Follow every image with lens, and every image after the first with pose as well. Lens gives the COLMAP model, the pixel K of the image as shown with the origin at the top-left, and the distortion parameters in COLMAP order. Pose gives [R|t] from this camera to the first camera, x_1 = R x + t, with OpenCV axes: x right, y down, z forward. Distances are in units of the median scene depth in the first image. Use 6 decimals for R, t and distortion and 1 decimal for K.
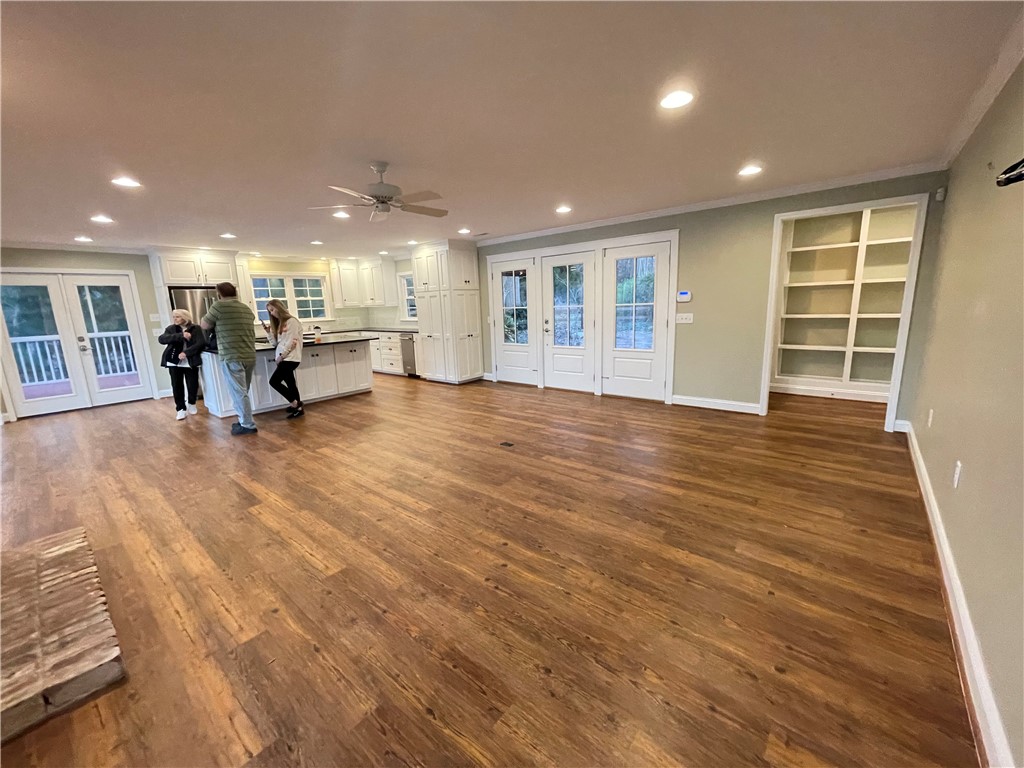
lens RADIAL K [[413.0, 0, 506.5], [0, 413.0, 381.1], [0, 0, 1]] dist [-0.001415, 0.000111]
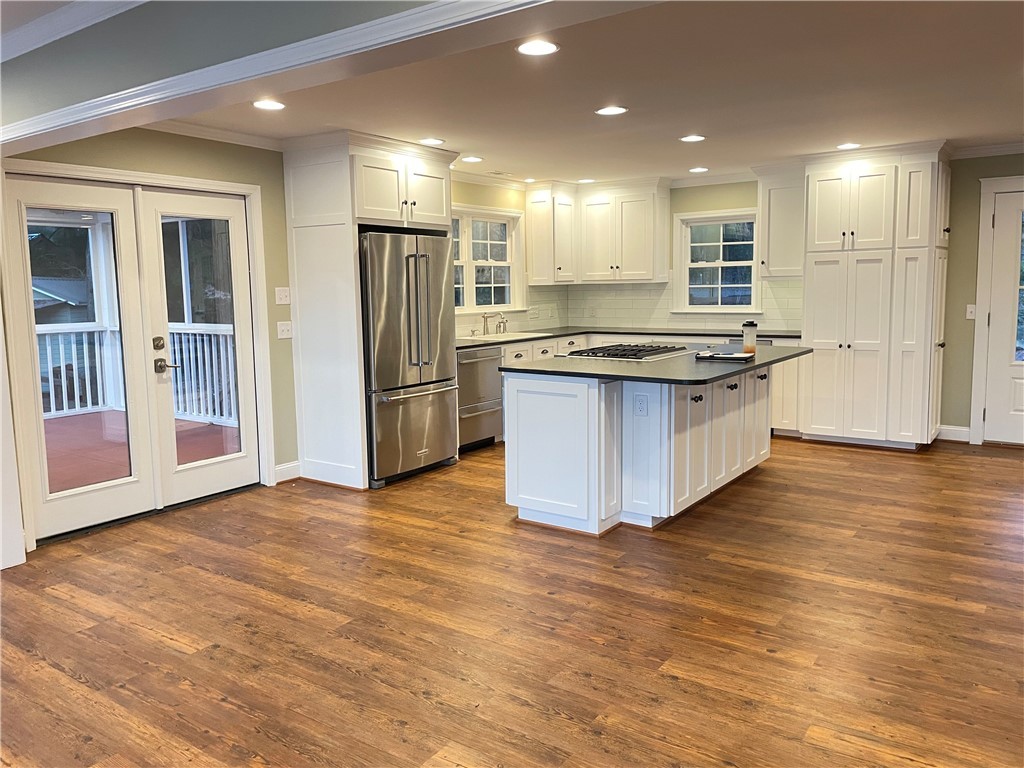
lens RADIAL K [[768.8, 0, 507.0], [0, 768.8, 375.7], [0, 0, 1]] dist [0.073347, -0.089914]
pose [[0.996052, 0.008280, 0.088386, -0.726023], [-0.001813, 0.997331, -0.072995, -0.012452], [-0.088754, 0.072546, 0.993408, 0.190011]]
